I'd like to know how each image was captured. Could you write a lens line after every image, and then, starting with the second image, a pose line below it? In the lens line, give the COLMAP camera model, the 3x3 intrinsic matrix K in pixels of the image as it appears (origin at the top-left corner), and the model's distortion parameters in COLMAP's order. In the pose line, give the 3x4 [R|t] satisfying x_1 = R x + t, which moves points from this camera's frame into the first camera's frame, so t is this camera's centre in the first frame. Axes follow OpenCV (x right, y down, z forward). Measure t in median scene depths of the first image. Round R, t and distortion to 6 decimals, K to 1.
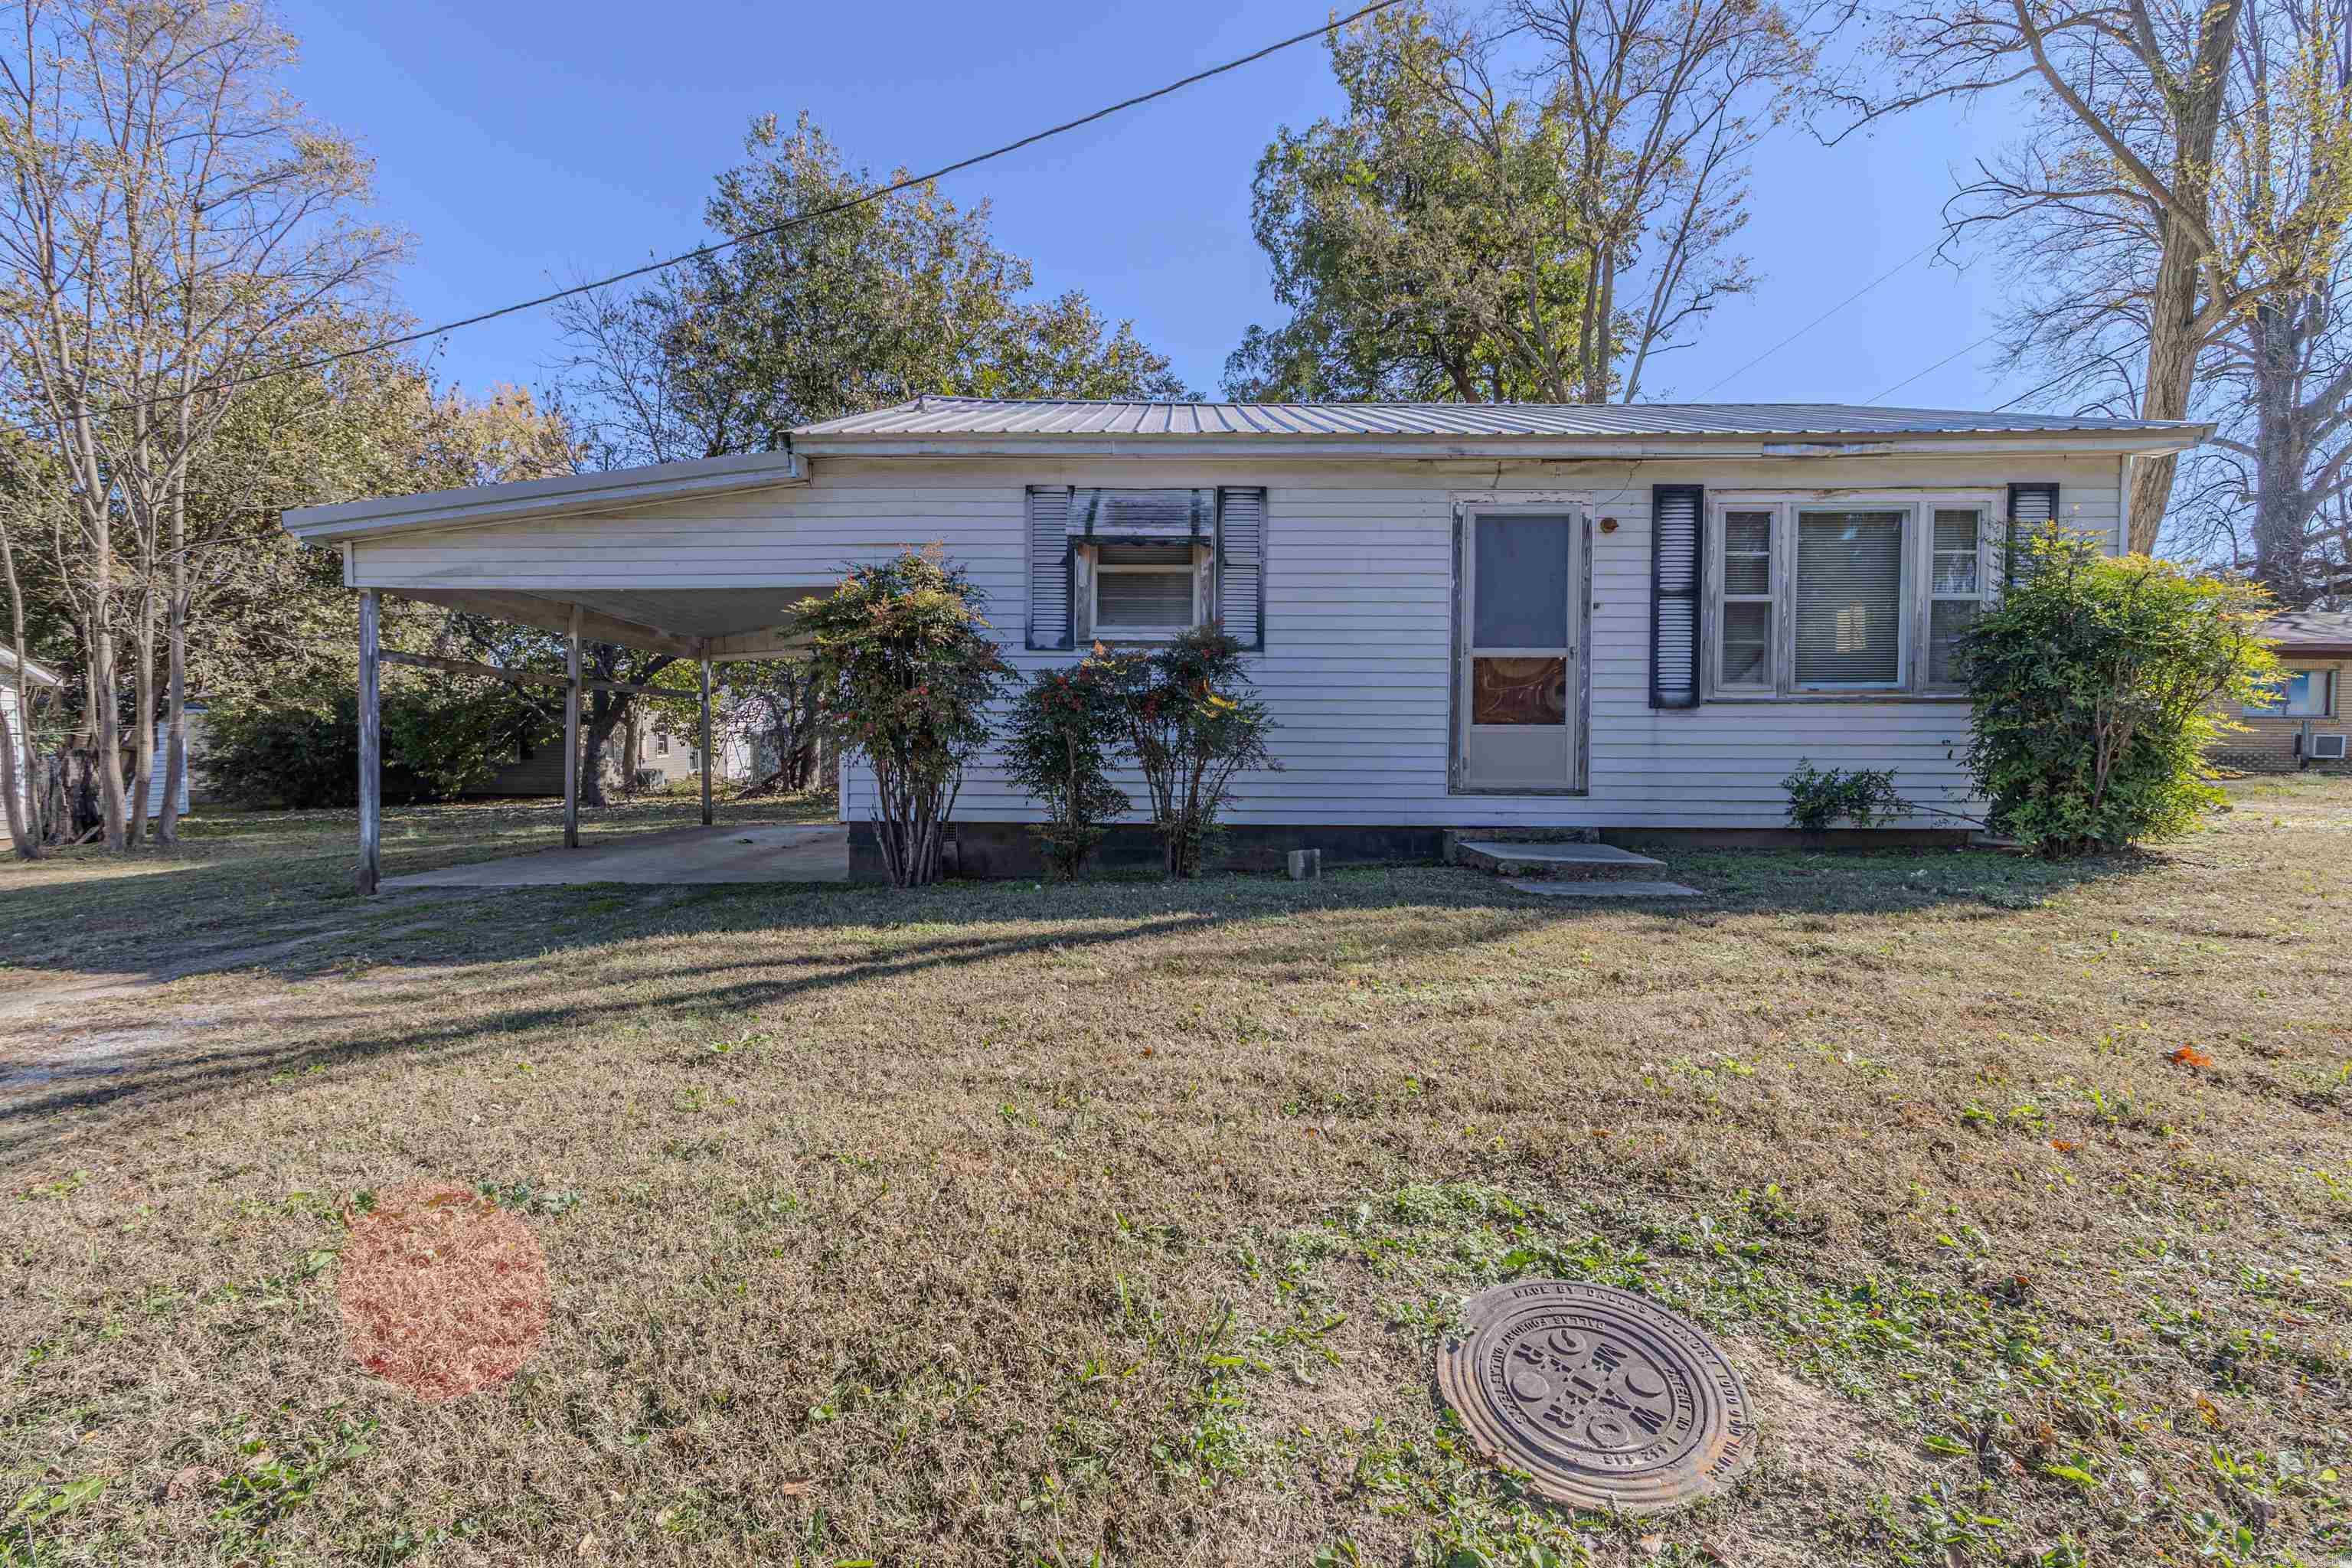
lens RADIAL K [[1108.7, 0, 1111.4], [0, 1108.7, 763.3], [0, 0, 1]] dist [0.001220, -0.001351]
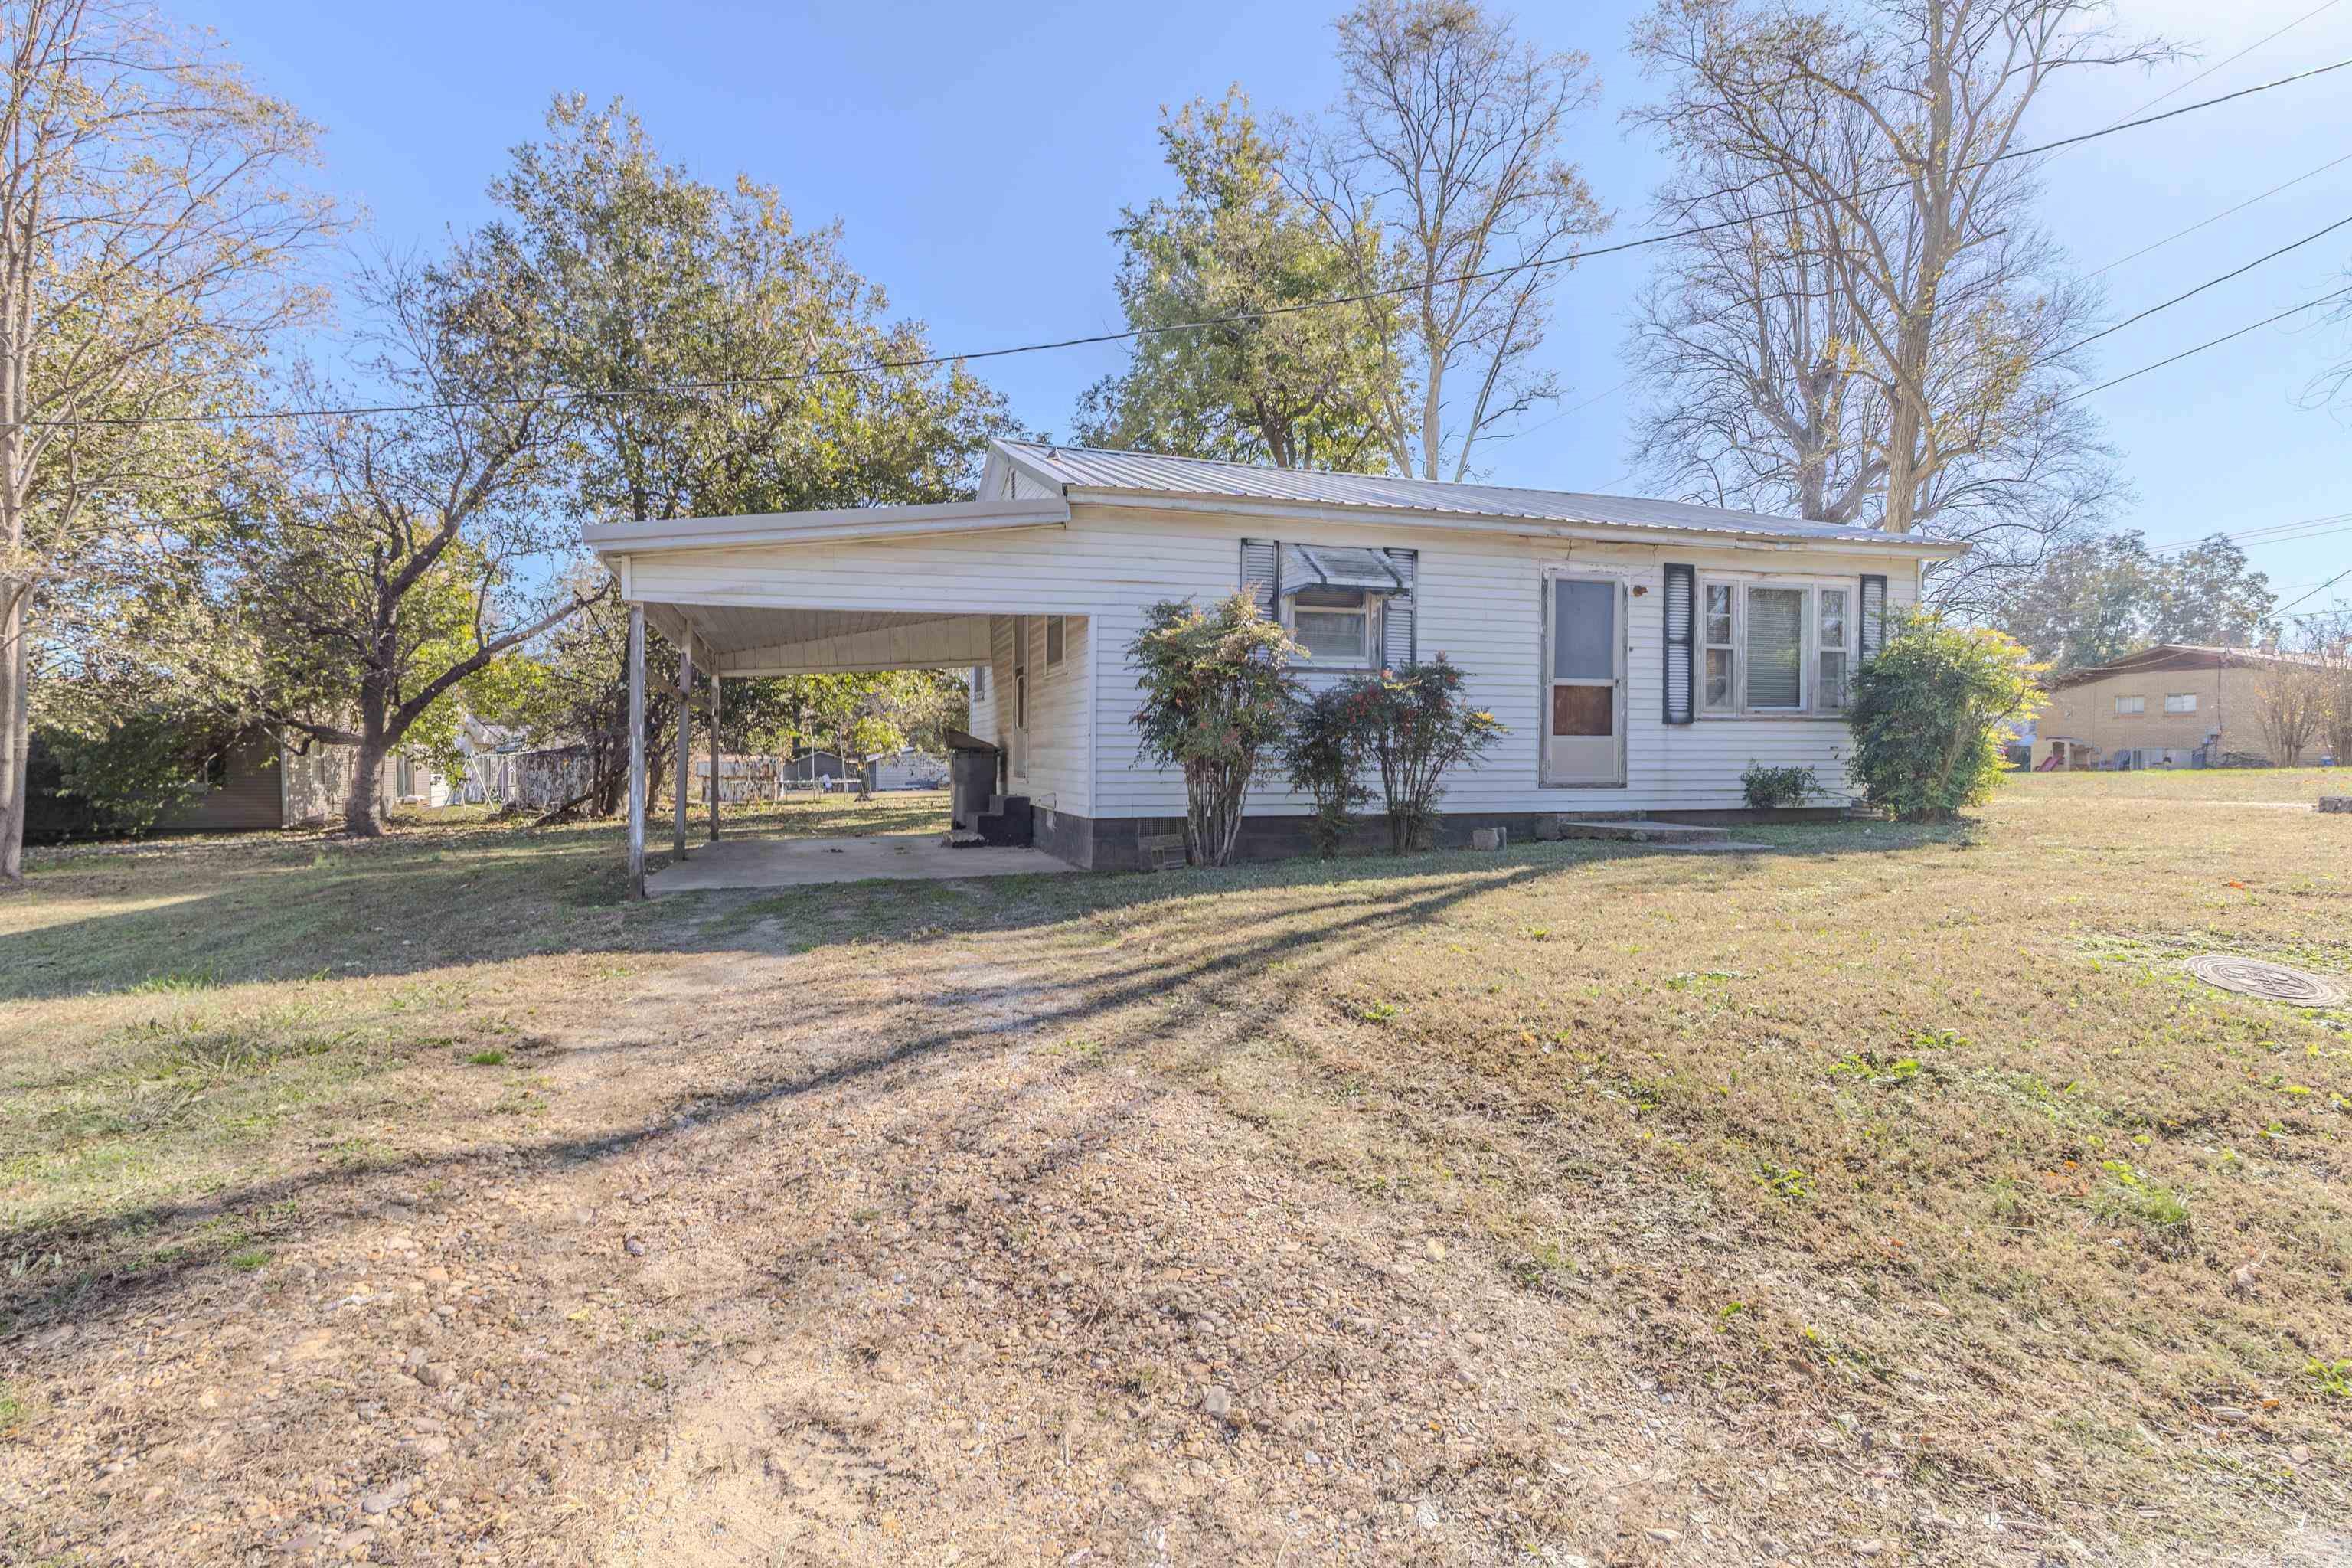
lens RADIAL K [[1092.1, 0, 1188.7], [0, 1092.1, 750.1], [0, 0, 1]] dist [0.002492, -0.000750]
pose [[0.948768, -0.004503, 0.315942, -0.505545], [0.013999, 0.999516, -0.027794, 0.012189], [-0.315664, 0.030793, 0.948371, -0.101038]]
